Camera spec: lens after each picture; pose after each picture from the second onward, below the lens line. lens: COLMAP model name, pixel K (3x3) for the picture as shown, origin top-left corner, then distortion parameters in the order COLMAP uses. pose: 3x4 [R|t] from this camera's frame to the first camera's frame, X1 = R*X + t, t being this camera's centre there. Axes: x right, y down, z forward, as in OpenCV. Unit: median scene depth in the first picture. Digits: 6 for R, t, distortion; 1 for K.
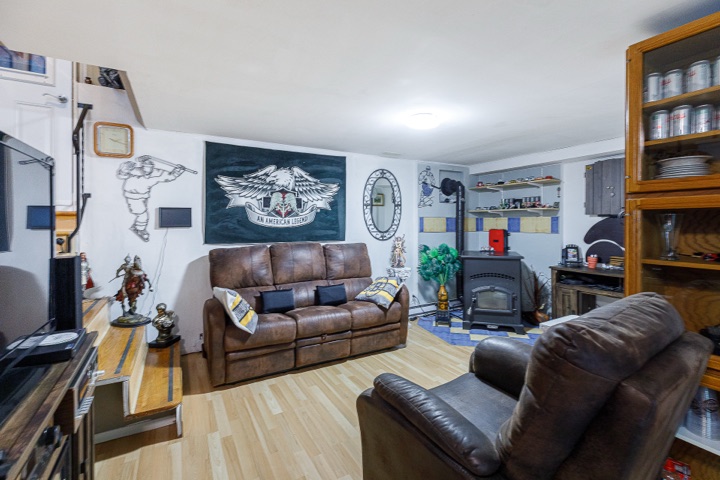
lens RADIAL K [[326.9, 0, 361.8], [0, 326.9, 234.3], [0, 0, 1]] dist [0.008176, -0.000083]
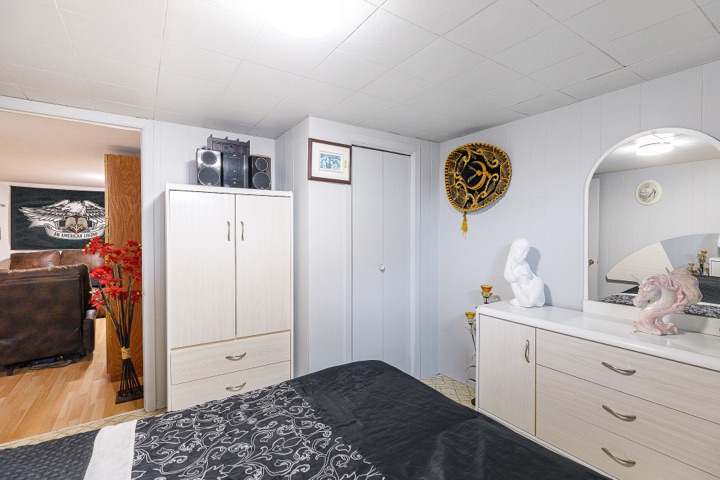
lens RADIAL K [[326.9, 0, 360.5], [0, 326.9, 241.7], [0, 0, 1]] dist [0.008176, -0.000083]
pose [[0.997947, -0.000365, 0.064044, 1.057555], [0.000603, 0.999993, -0.003707, -0.004442], [-0.064042, 0.003738, 0.997940, -0.675965]]
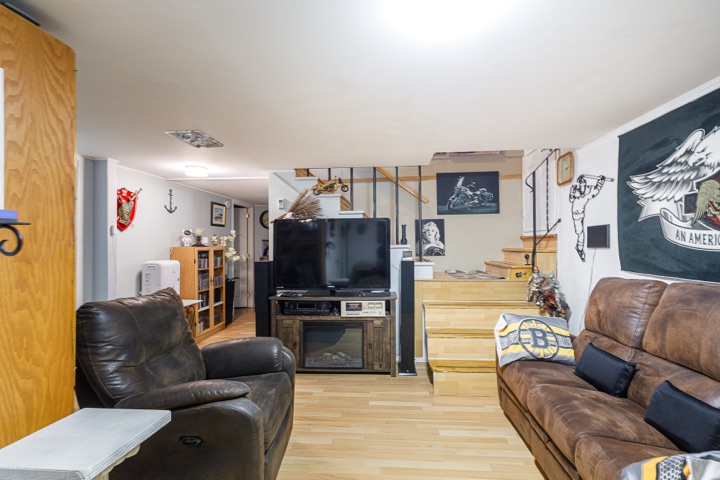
lens RADIAL K [[326.9, 0, 363.2], [0, 326.9, 240.9], [0, 0, 1]] dist [0.008176, -0.000083]
pose [[-0.557406, 0.001938, -0.830238, 0.467625], [-0.007733, 0.999942, 0.007526, -0.037649], [0.830204, 0.010615, -0.557359, 0.880069]]
